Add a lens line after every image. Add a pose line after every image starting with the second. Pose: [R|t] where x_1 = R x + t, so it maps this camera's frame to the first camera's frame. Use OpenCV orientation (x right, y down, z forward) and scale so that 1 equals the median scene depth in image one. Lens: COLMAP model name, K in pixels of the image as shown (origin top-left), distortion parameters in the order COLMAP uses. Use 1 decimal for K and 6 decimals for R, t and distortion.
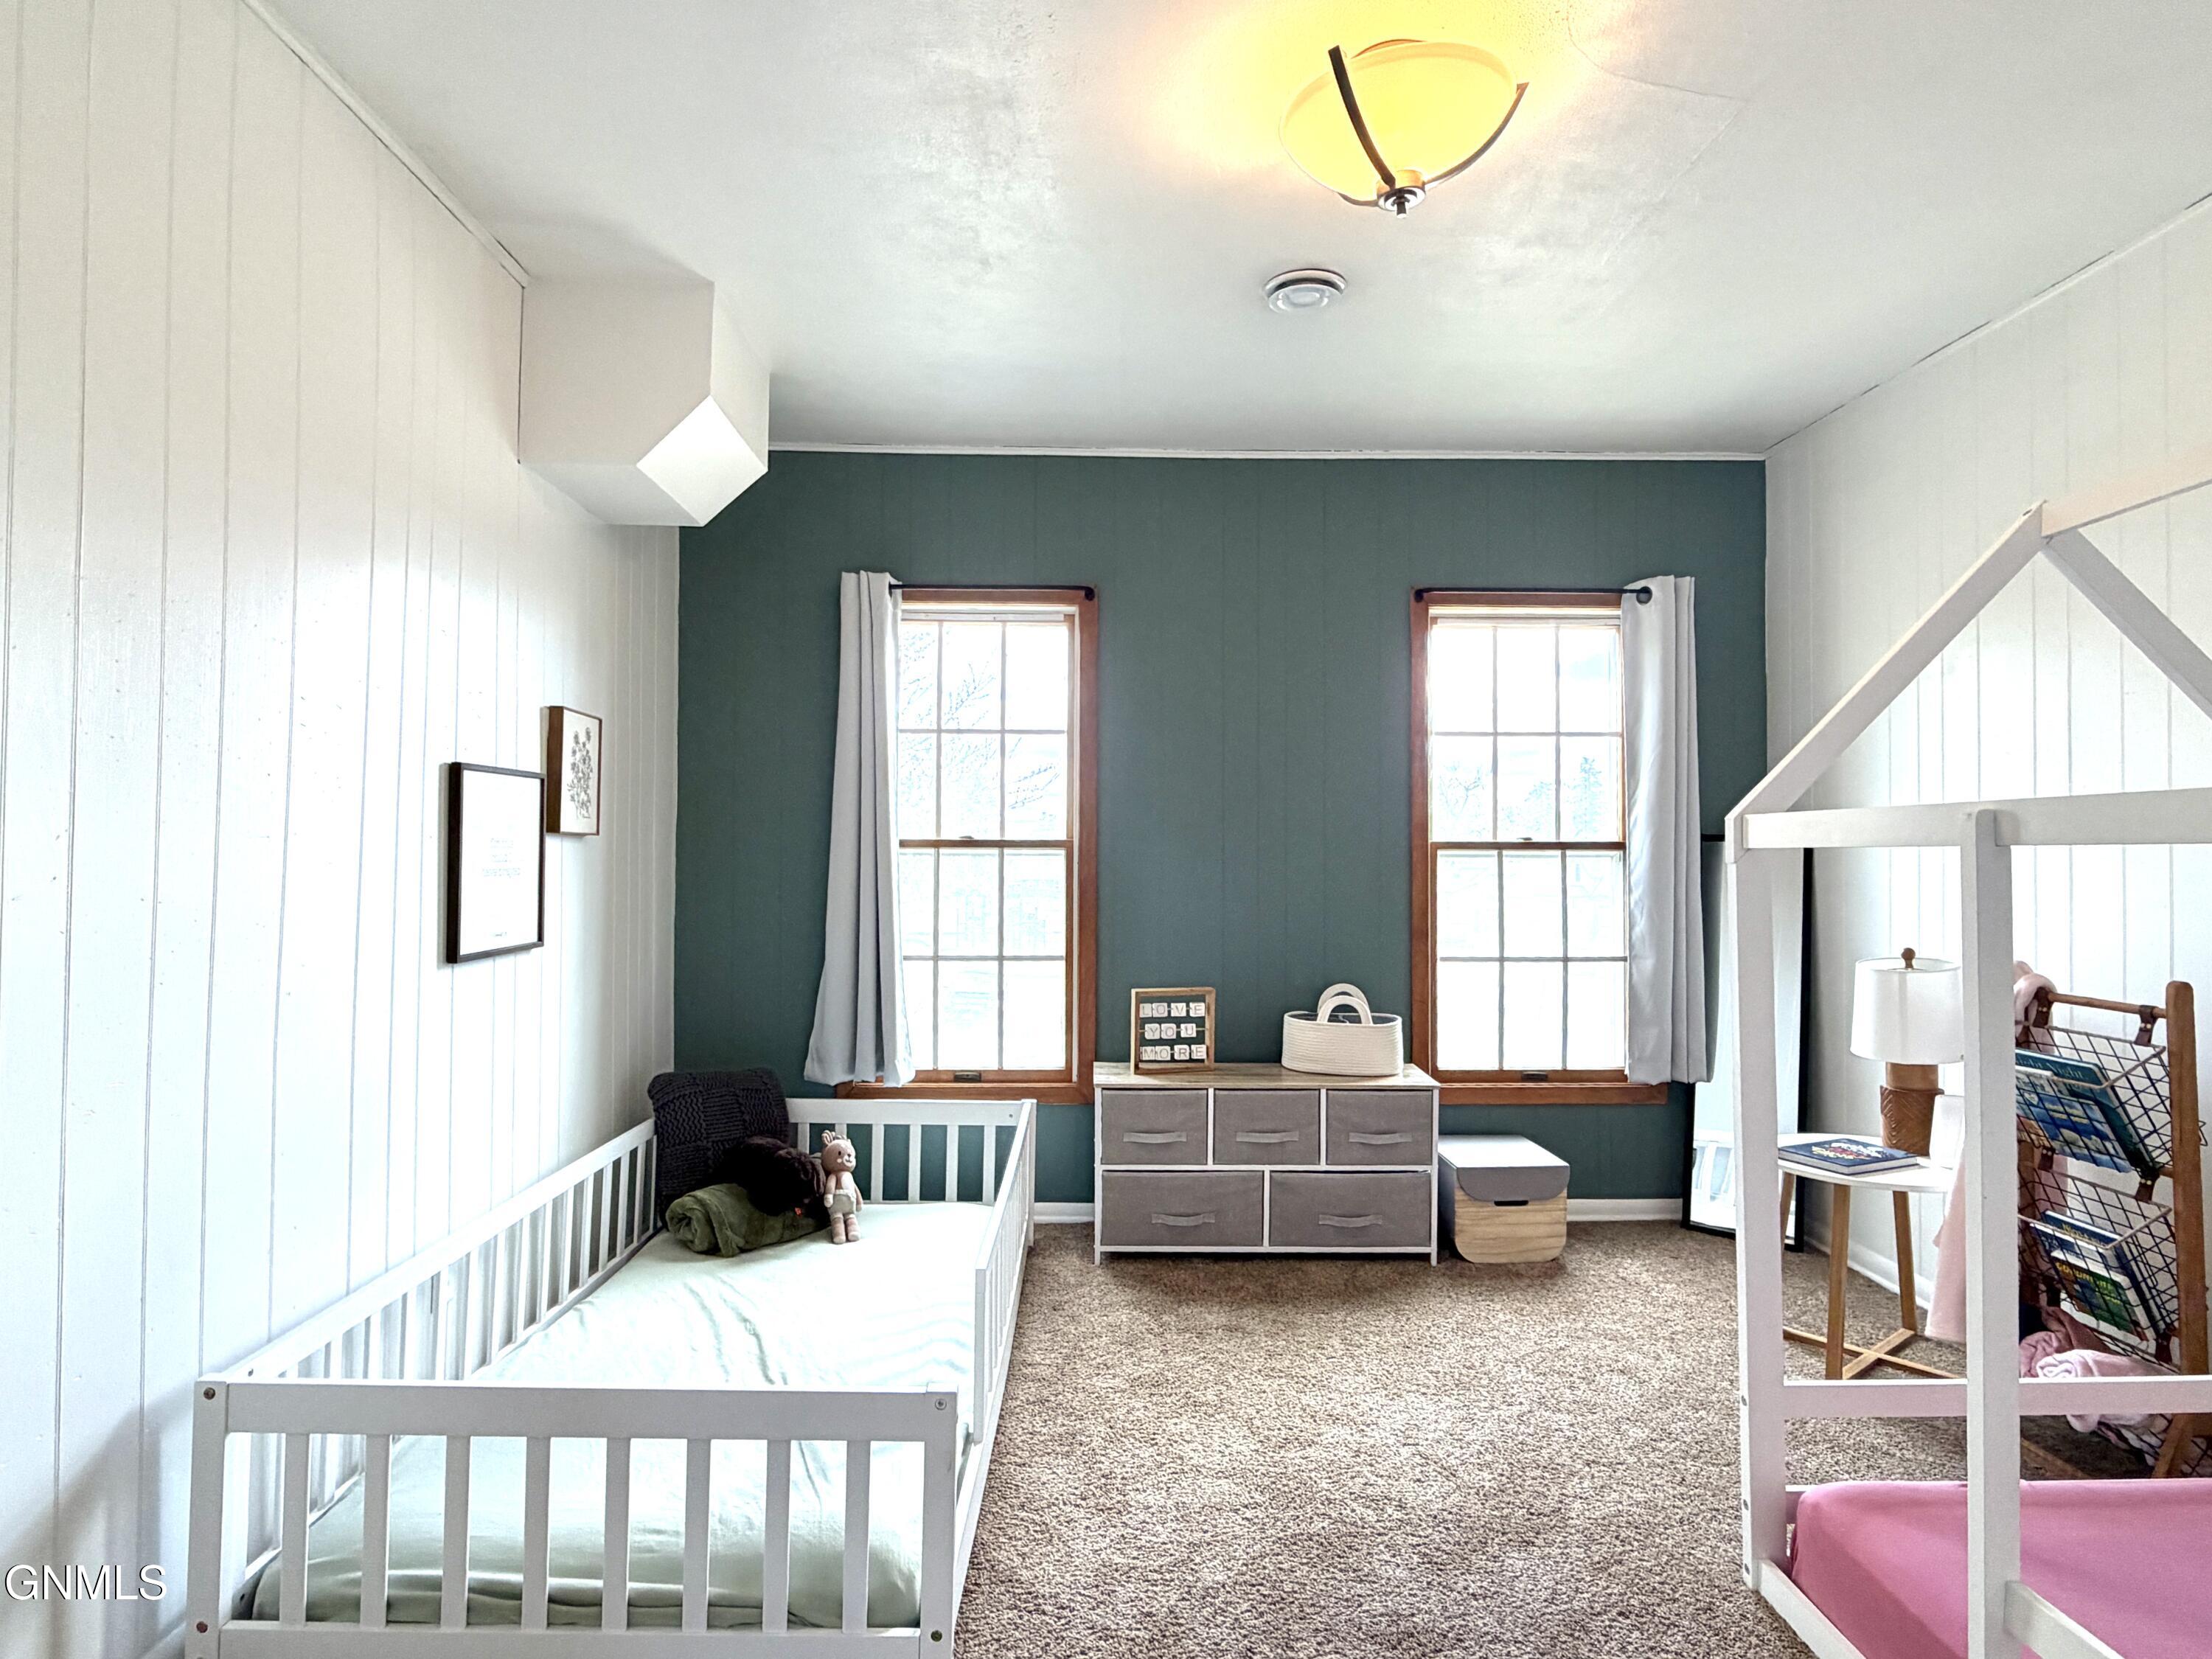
lens RADIAL K [[1225.2, 0, 1106.0], [0, 1225.2, 829.5], [0, 0, 1]] dist [-0.000470, 0.000626]
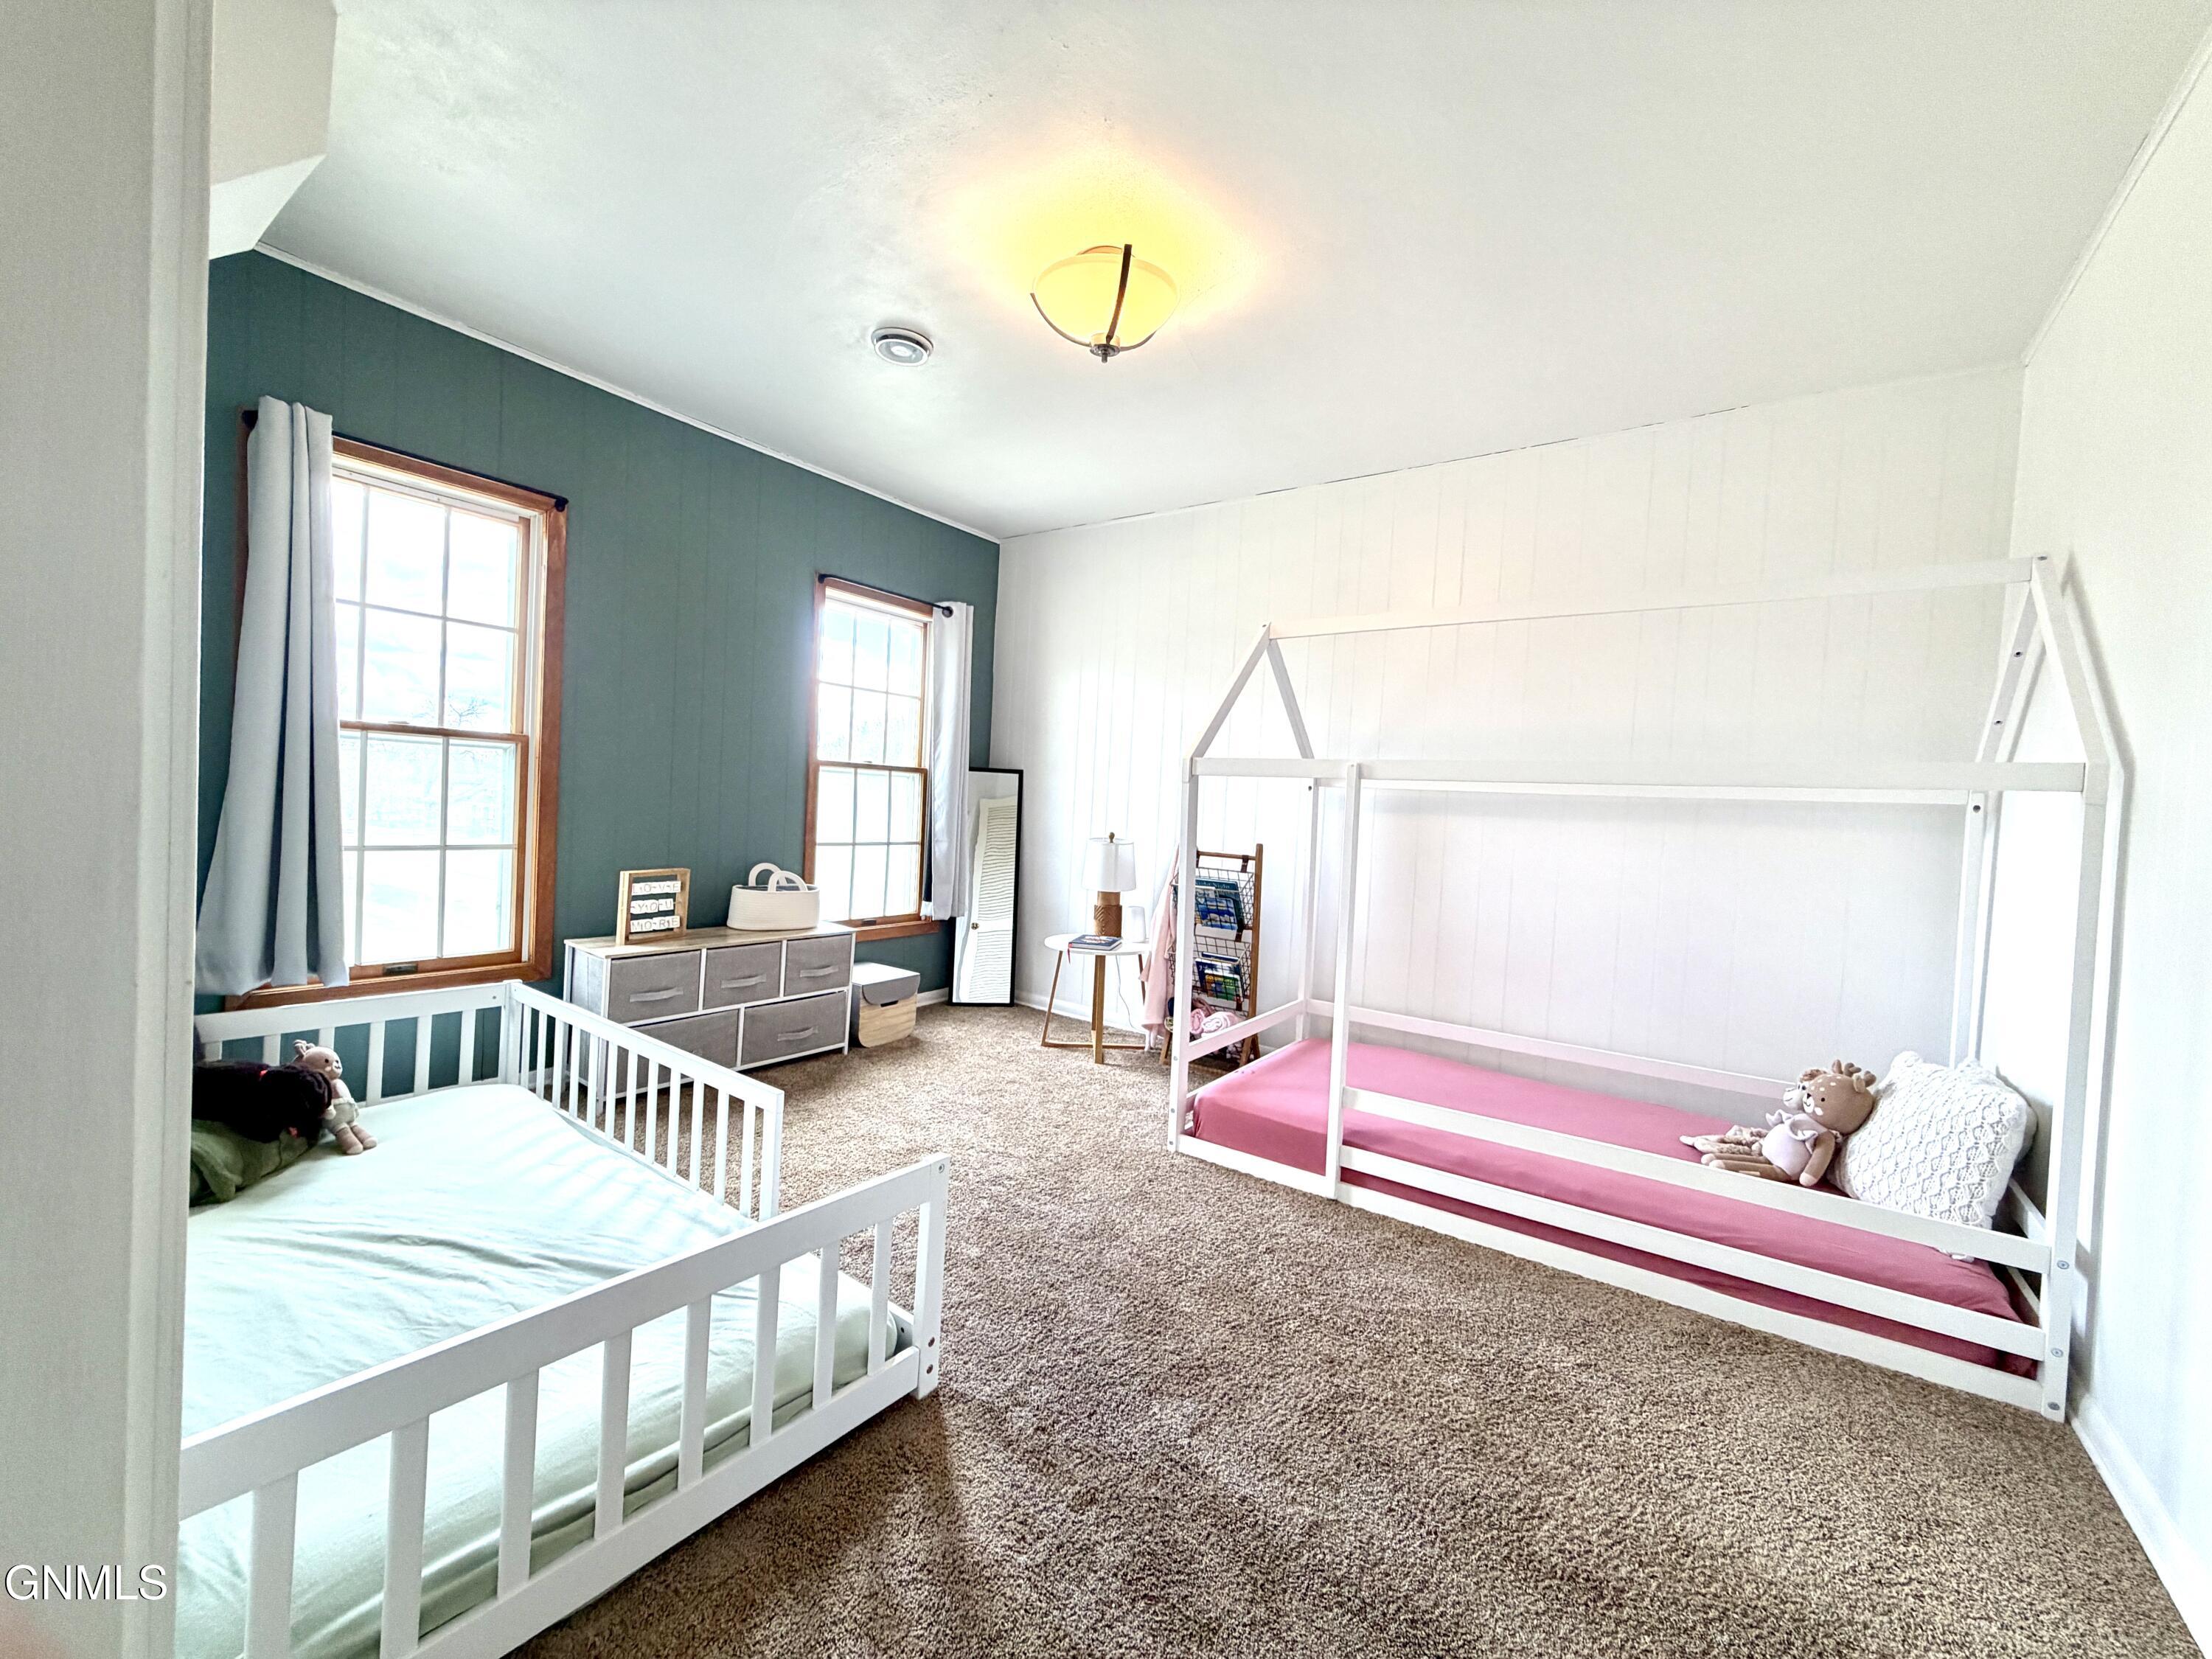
lens RADIAL K [[880.5, 0, 1106.0], [0, 880.5, 829.5], [0, 0, 1]] dist [0.000099, 0.000083]
pose [[0.598303, 0.003458, 0.801262, -0.366542], [-0.063003, 0.997098, 0.042741, 0.027801], [-0.798789, -0.076054, 0.596785, 0.154067]]
